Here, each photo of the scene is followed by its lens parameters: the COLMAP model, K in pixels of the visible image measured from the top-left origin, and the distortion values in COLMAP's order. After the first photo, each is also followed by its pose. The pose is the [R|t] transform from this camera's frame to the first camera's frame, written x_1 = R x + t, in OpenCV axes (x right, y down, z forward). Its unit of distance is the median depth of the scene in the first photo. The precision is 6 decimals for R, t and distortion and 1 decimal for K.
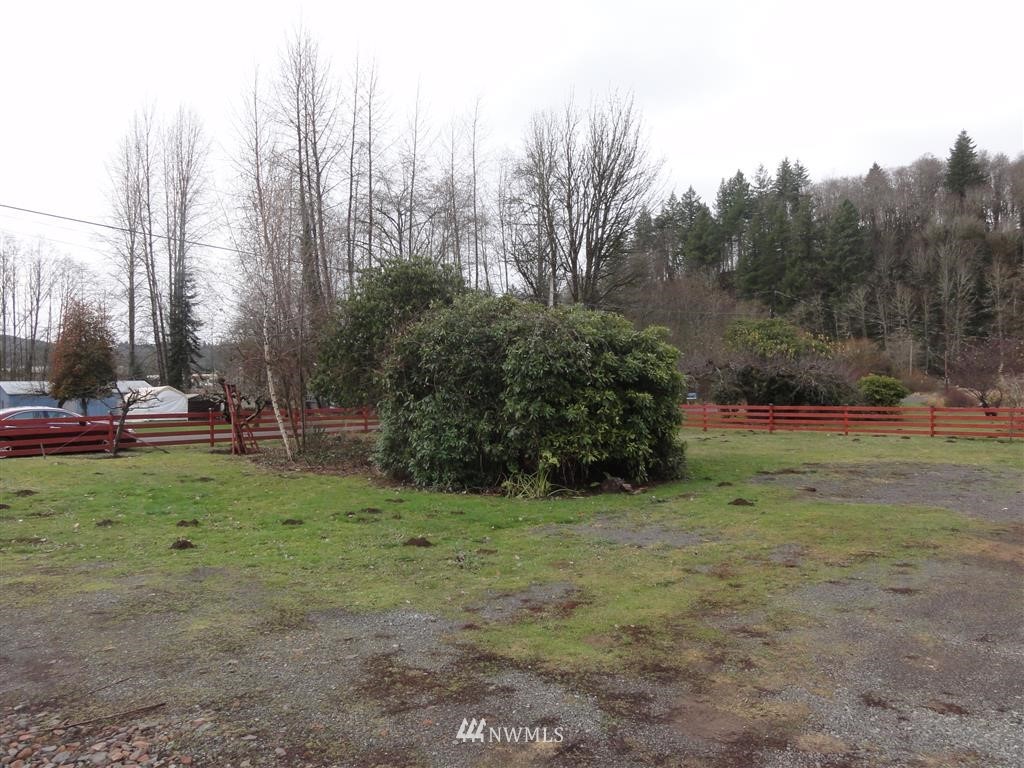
lens RADIAL K [[716.3, 0, 508.7], [0, 716.3, 385.0], [0, 0, 1]] dist [-0.004018, 0.004428]
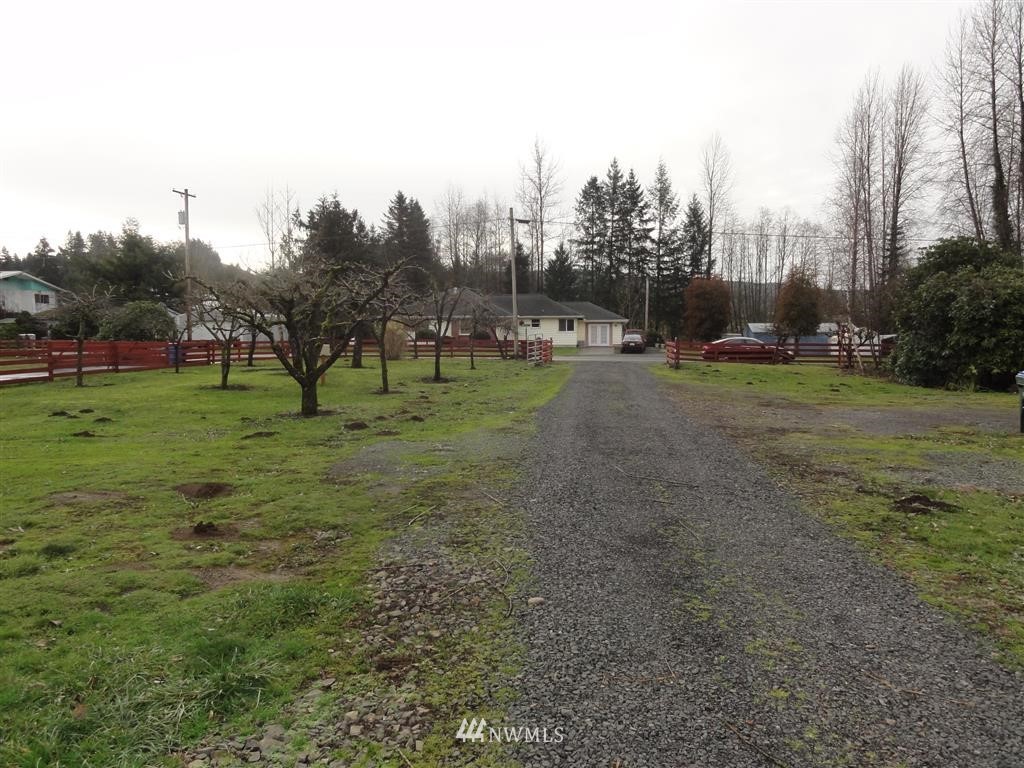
lens RADIAL K [[716.3, 0, 508.7], [0, 716.3, 385.0], [0, 0, 1]] dist [-0.004018, 0.004428]
pose [[0.566421, 0.070281, -0.821114, 0.528412], [-0.003119, 0.996533, 0.083144, 0.001313], [0.824110, -0.044534, 0.564676, -0.541854]]
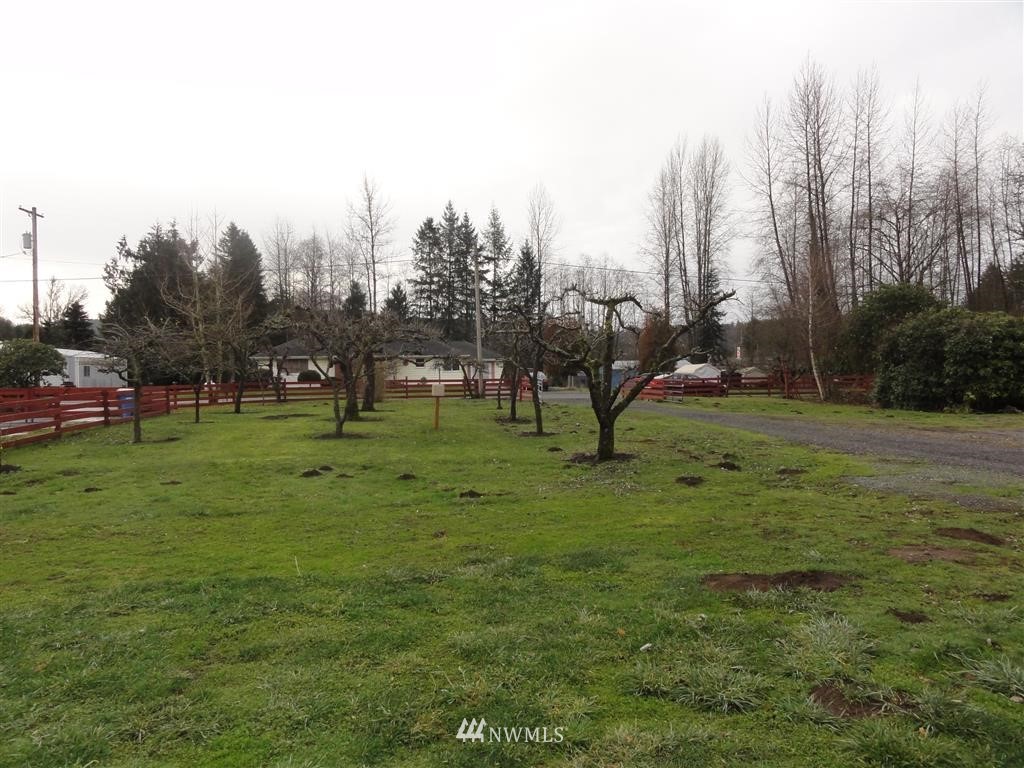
lens RADIAL K [[716.3, 0, 508.7], [0, 716.3, 385.0], [0, 0, 1]] dist [-0.004018, 0.004428]
pose [[0.791508, 0.009898, -0.611078, 0.164613], [0.008932, 0.999575, 0.027761, 0.005422], [0.611093, -0.027432, 0.791083, -0.859057]]
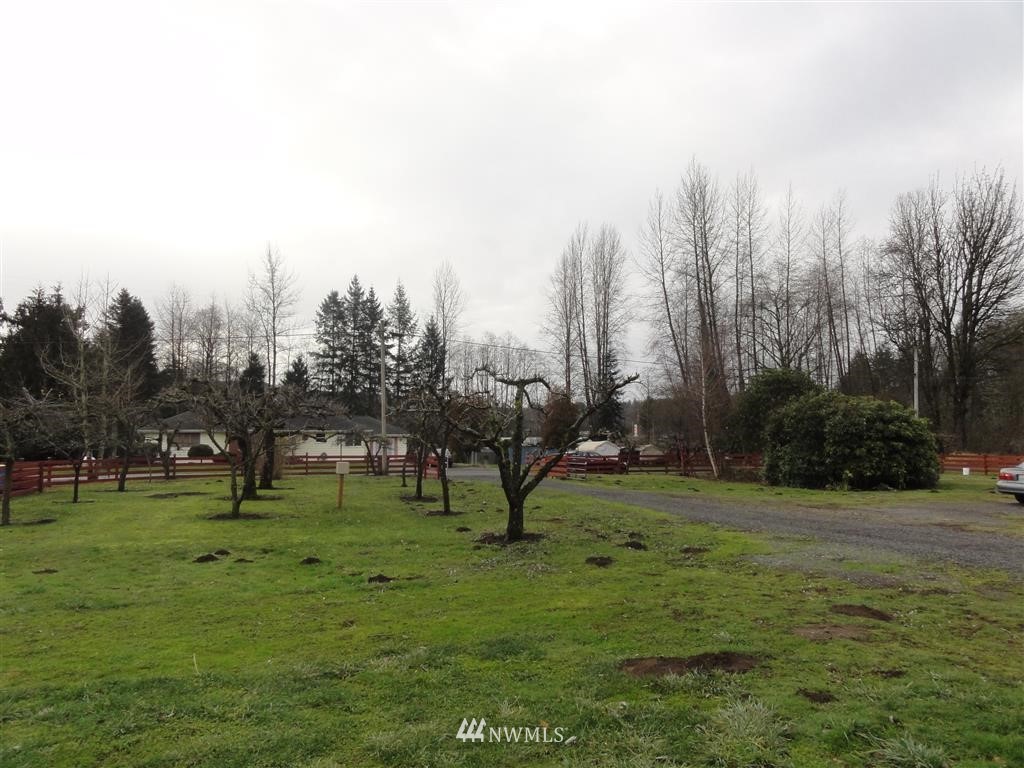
lens RADIAL K [[716.3, 0, 508.7], [0, 716.3, 385.0], [0, 0, 1]] dist [-0.004018, 0.004428]
pose [[0.866876, -0.038569, -0.497029, 0.160031], [0.000387, 0.997054, -0.076696, 0.002162], [0.498523, 0.066294, 0.864338, -0.864574]]
